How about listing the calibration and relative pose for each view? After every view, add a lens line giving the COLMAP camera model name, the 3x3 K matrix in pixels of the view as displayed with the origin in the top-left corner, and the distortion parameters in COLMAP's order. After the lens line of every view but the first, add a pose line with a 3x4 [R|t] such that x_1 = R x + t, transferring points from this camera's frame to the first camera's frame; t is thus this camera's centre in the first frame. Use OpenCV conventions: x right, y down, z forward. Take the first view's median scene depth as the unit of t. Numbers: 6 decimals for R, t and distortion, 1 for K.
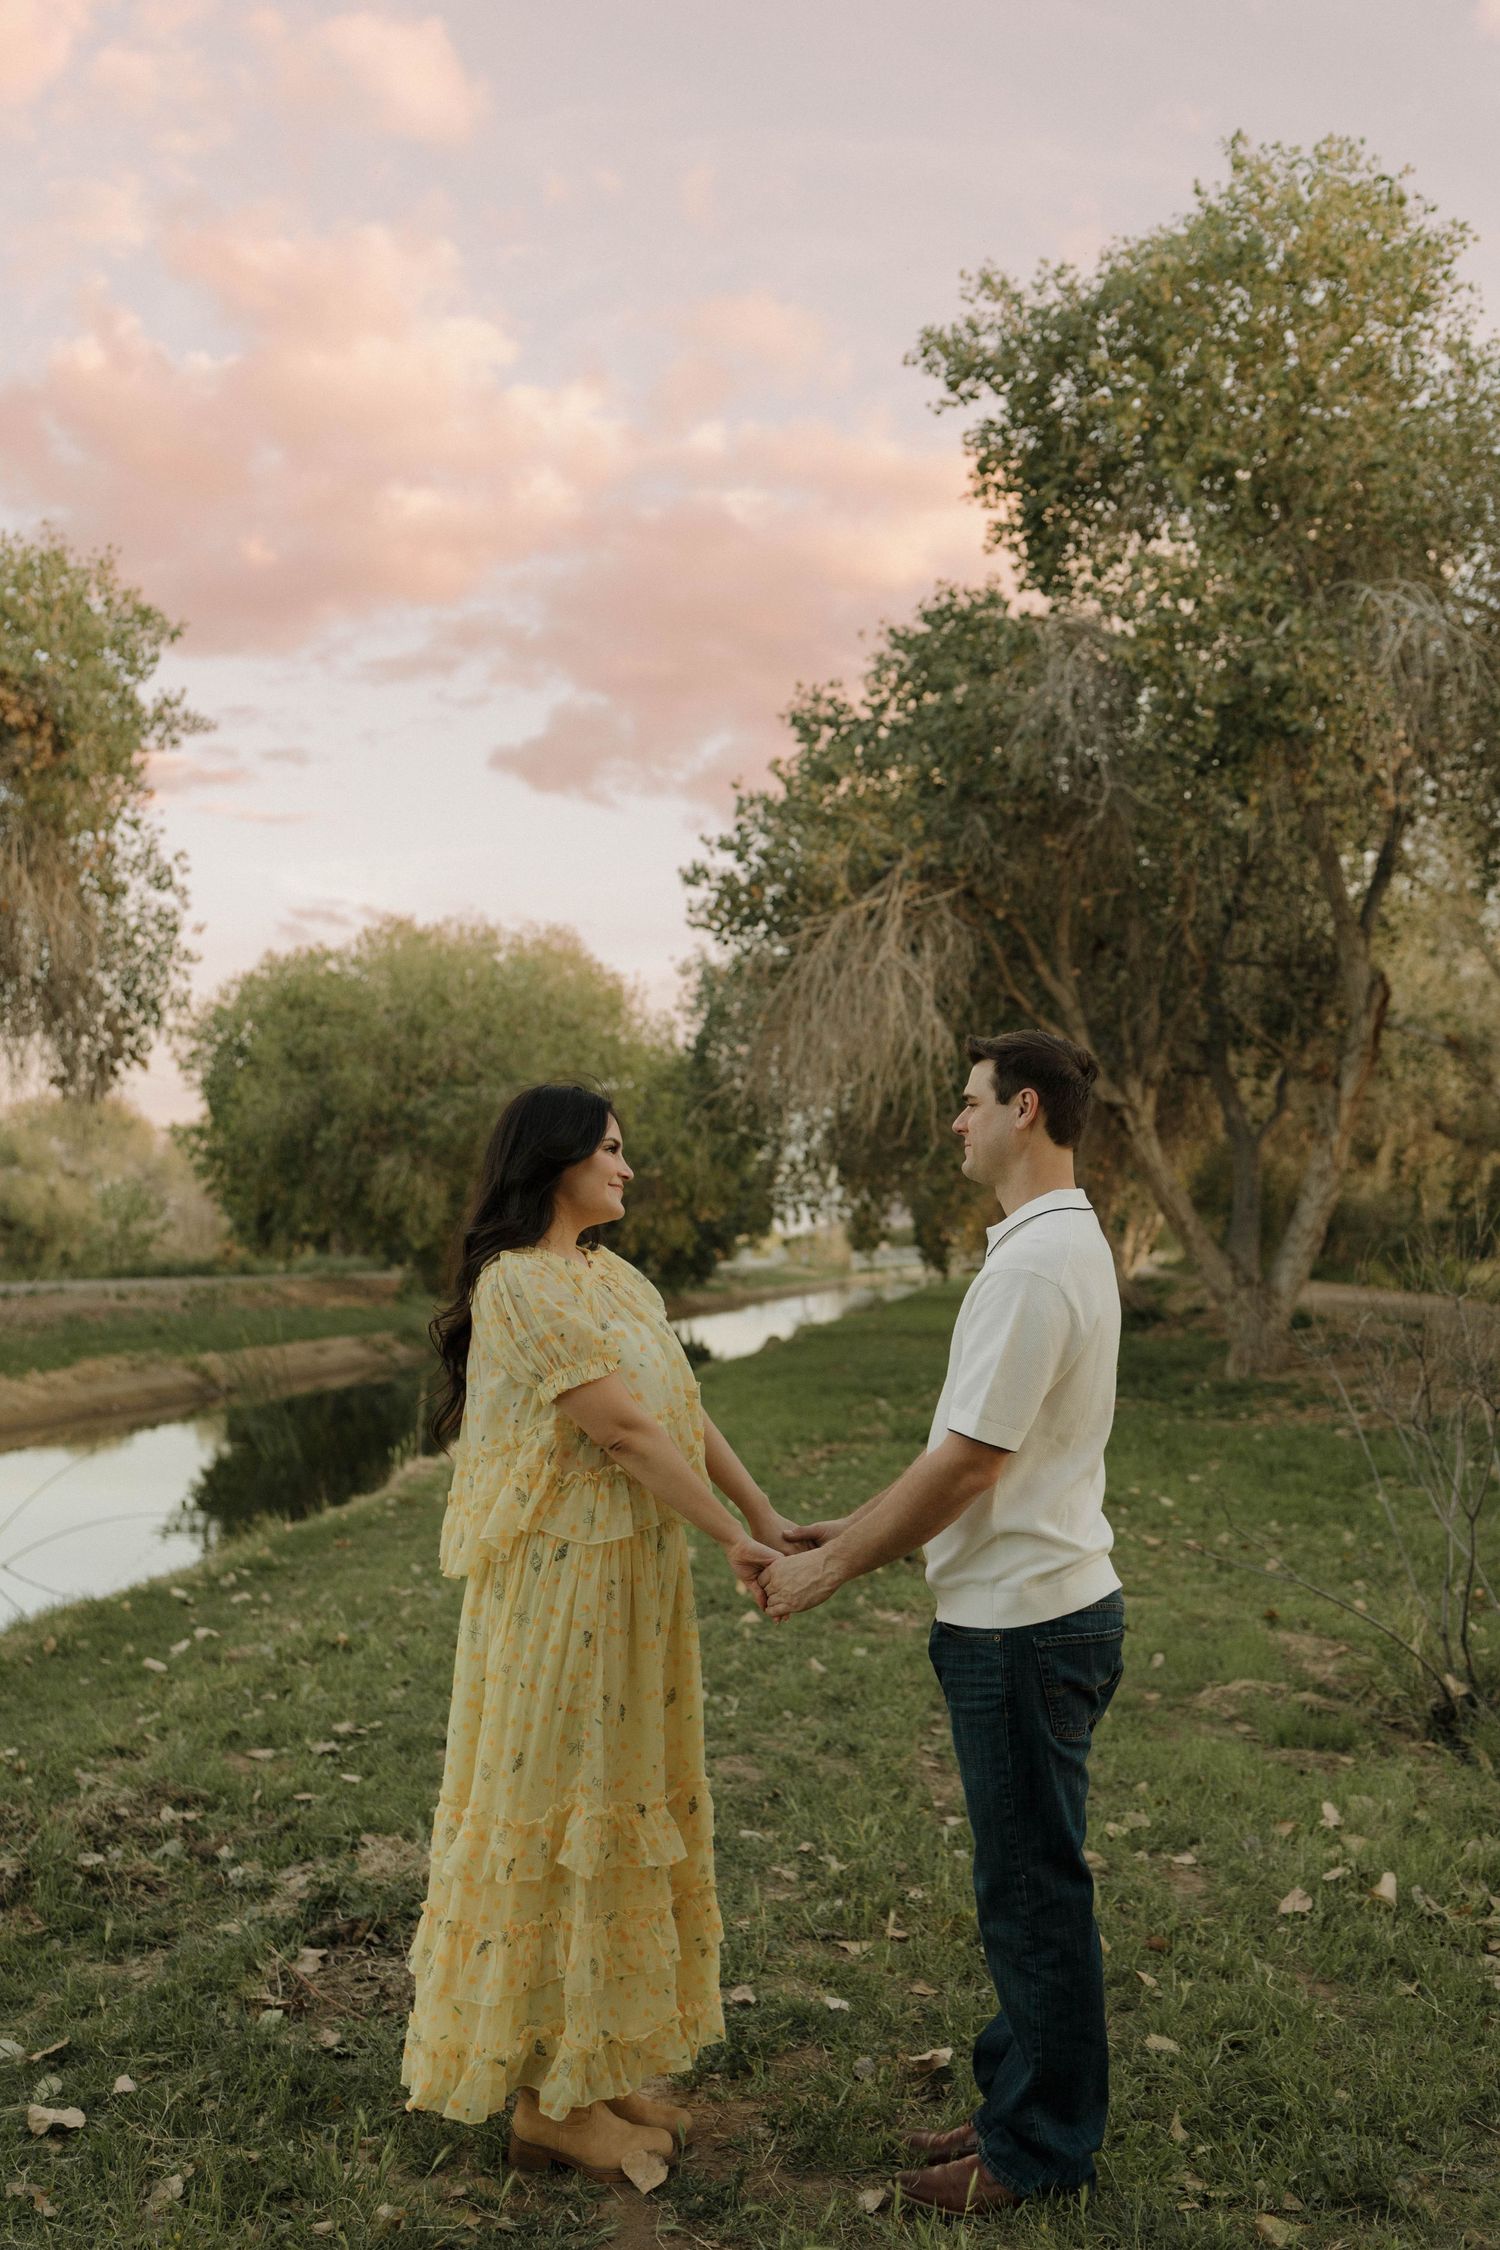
lens RADIAL K [[2153.0, 0, 756.6], [0, 2153.0, 1132.6], [0, 0, 1]] dist [0.004050, 0.000000]
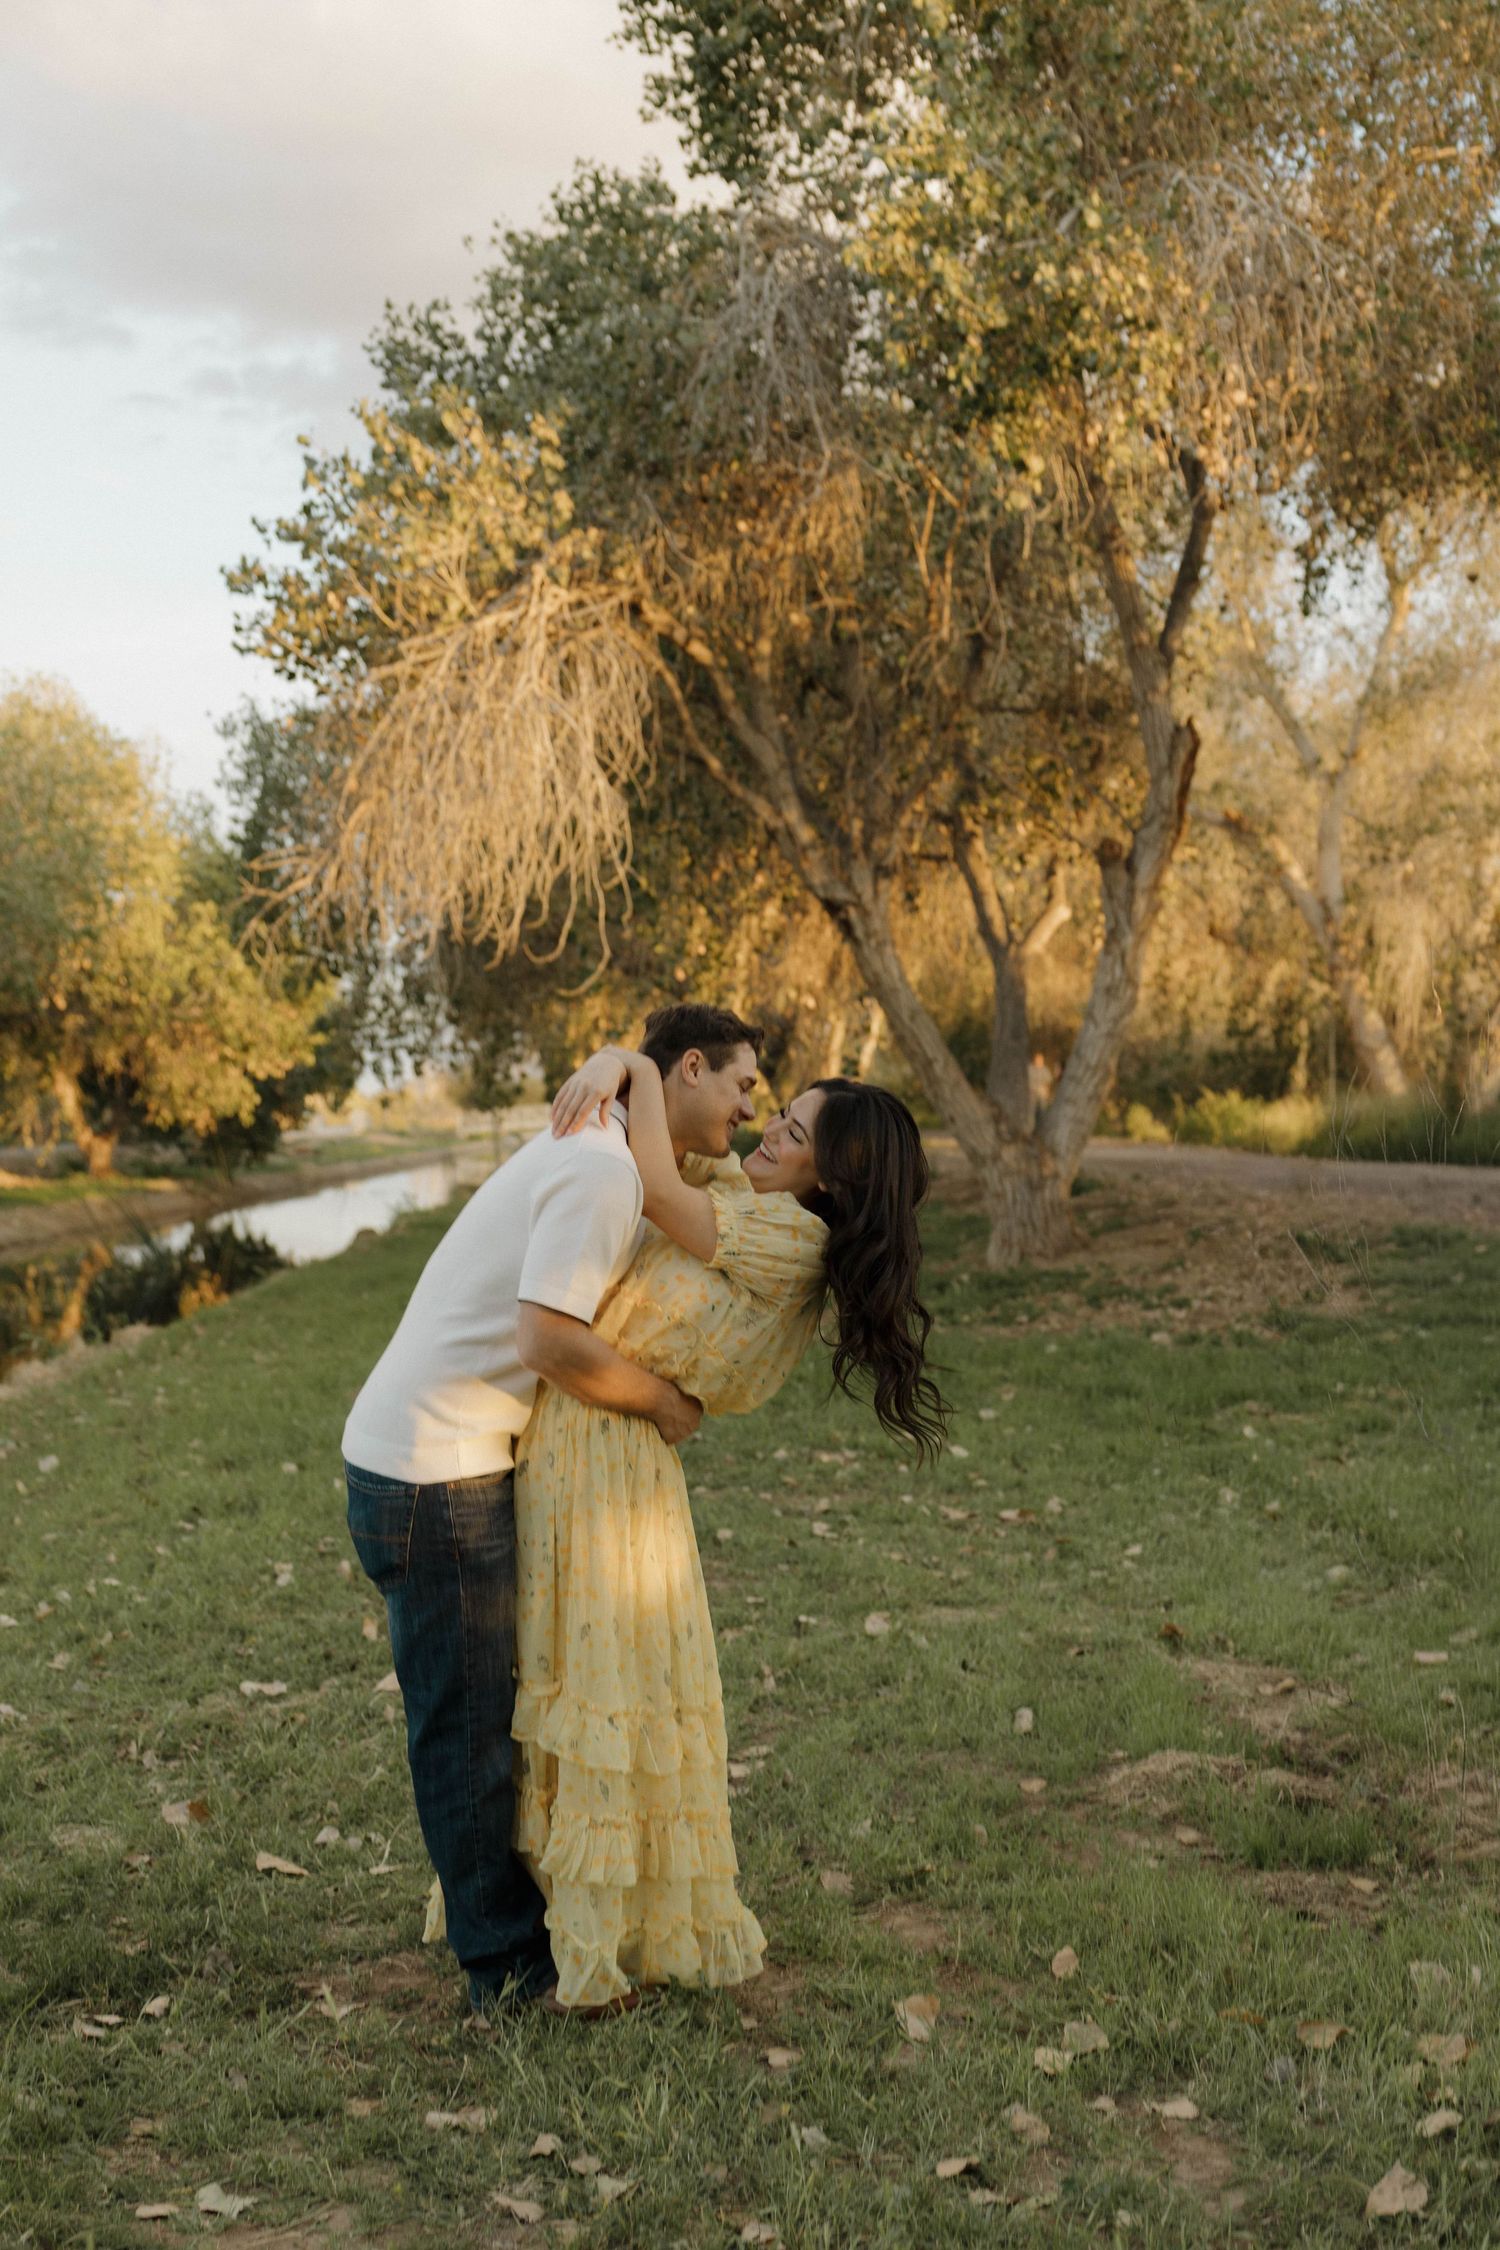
lens RADIAL K [[2749.7, 0, 763.9], [0, 2749.7, 1142.3], [0, 0, 1]] dist [0.059790, 0.000000]
pose [[0.987255, -0.029969, 0.156297, -0.006997], [0.019476, 0.997479, 0.068243, 0.004326], [-0.157948, -0.064329, 0.985350, 0.074718]]
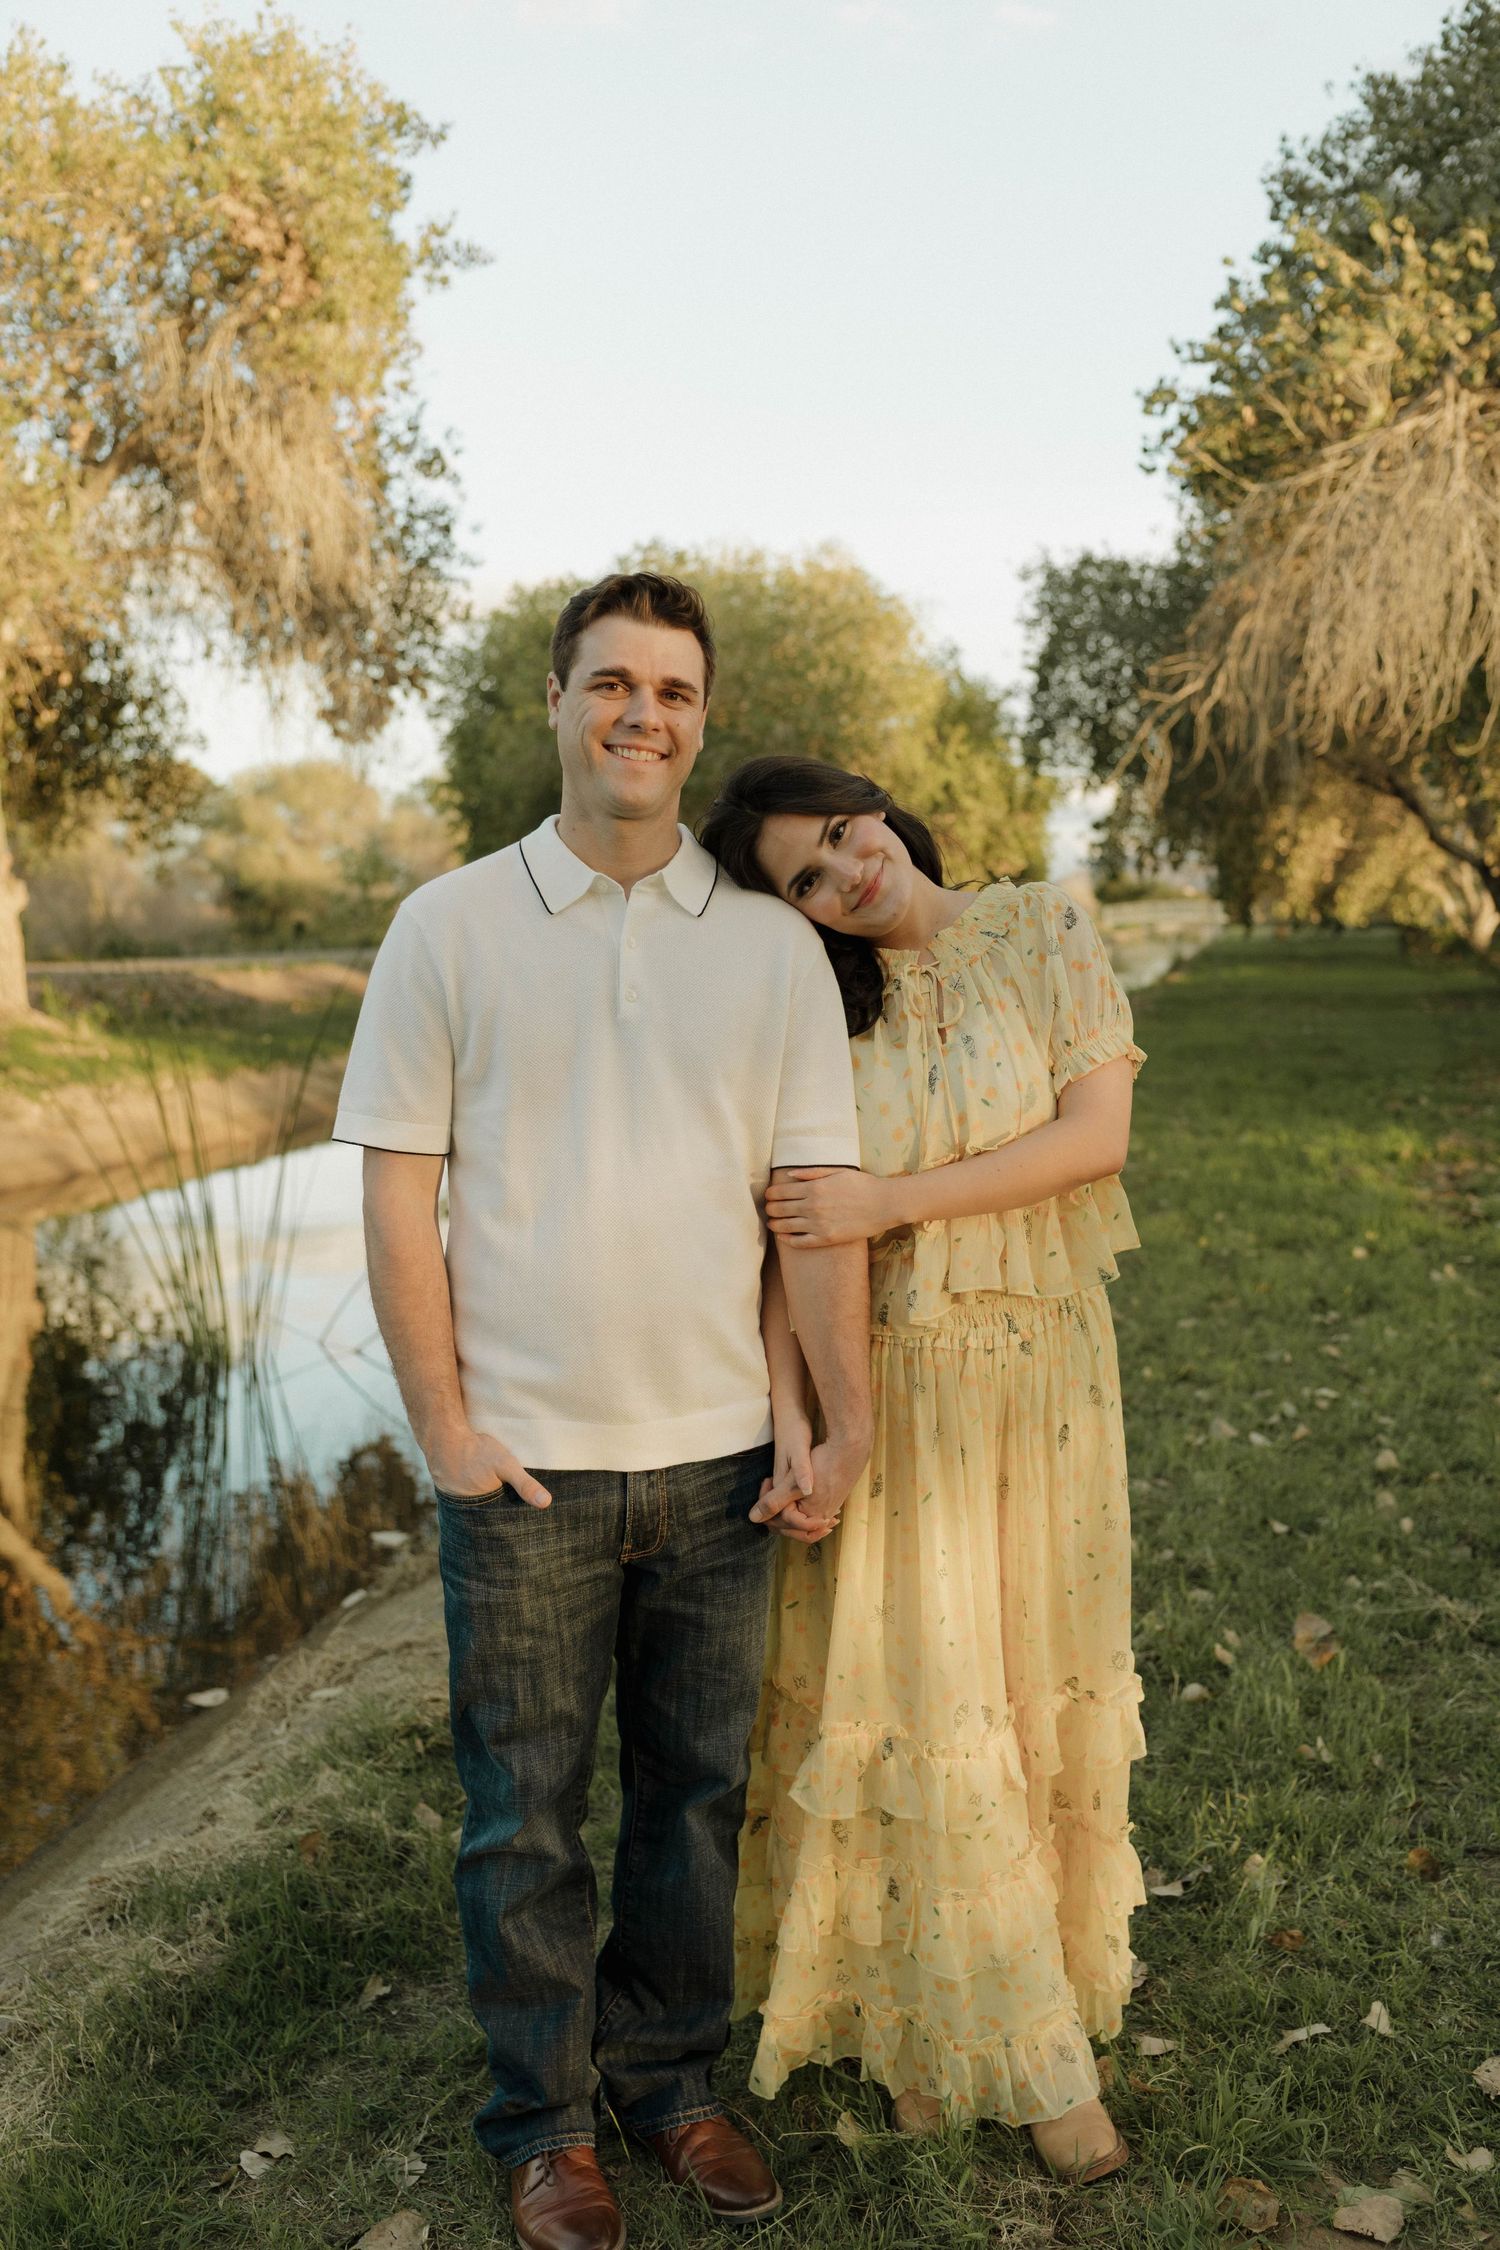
lens RADIAL K [[2153.0, 0, 768.1], [0, 2153.0, 1135.2], [0, 0, 1]] dist [0.004050, 0.000000]
pose [[0.995543, -0.007538, -0.094009, -0.087545], [0.022303, 0.987345, 0.157012, 0.011724], [0.091636, -0.158409, 0.983112, 0.190812]]
